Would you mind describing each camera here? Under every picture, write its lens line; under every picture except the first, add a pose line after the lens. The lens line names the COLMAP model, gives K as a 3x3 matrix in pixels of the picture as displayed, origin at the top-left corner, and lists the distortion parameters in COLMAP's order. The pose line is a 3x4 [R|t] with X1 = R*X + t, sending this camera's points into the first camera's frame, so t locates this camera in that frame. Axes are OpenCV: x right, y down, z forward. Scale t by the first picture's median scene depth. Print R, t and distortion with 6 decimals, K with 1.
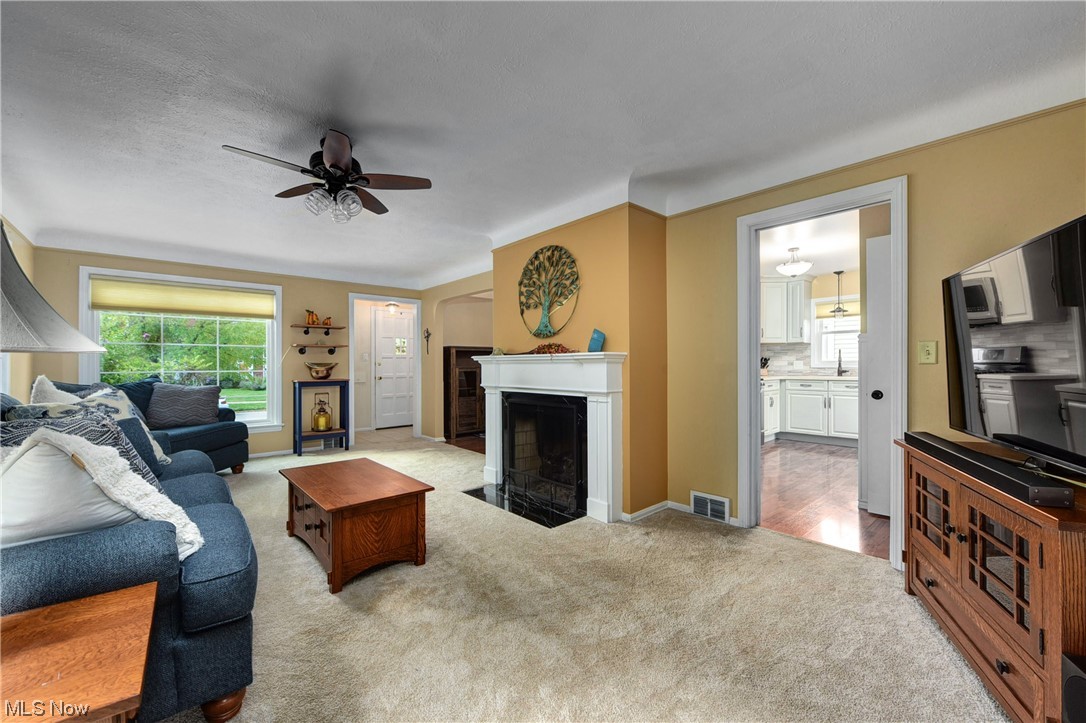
lens RADIAL K [[434.7, 0, 541.2], [0, 434.7, 363.6], [0, 0, 1]] dist [-0.006905, -0.001069]
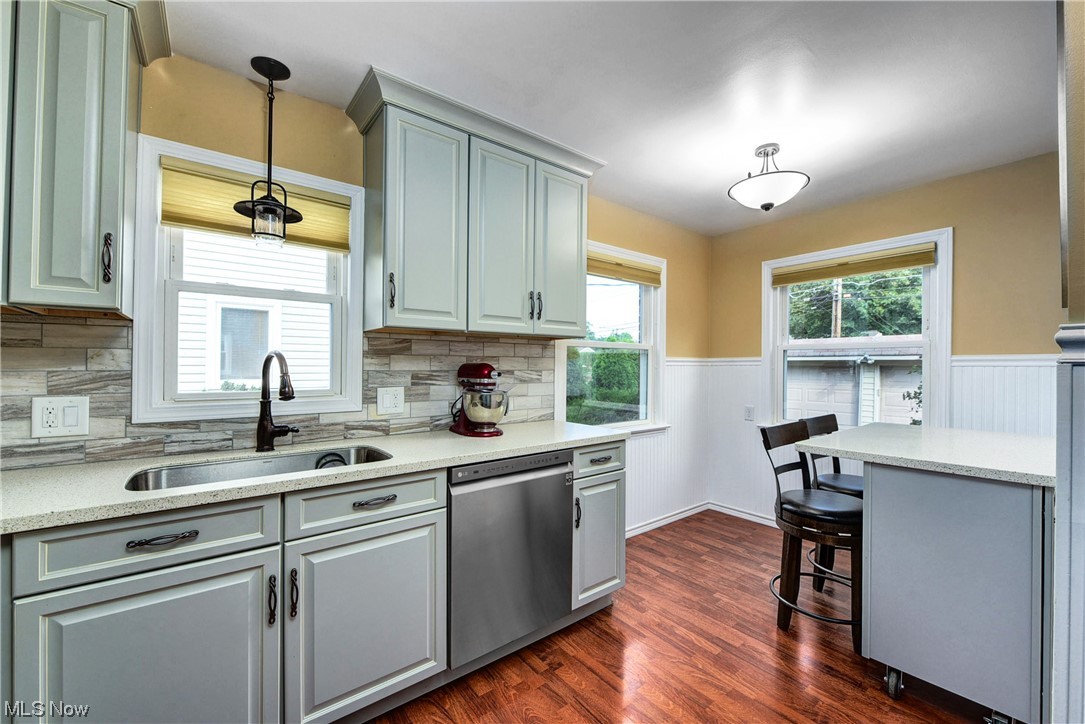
lens RADIAL K [[434.3, 0, 545.2], [0, 434.3, 363.6], [0, 0, 1]] dist [-0.006905, -0.001069]
pose [[0.052122, 0.005414, 0.998626, 0.412045], [-0.010421, 0.999934, -0.004877, -0.025304], [-0.998586, -0.010153, 0.052175, 0.786796]]
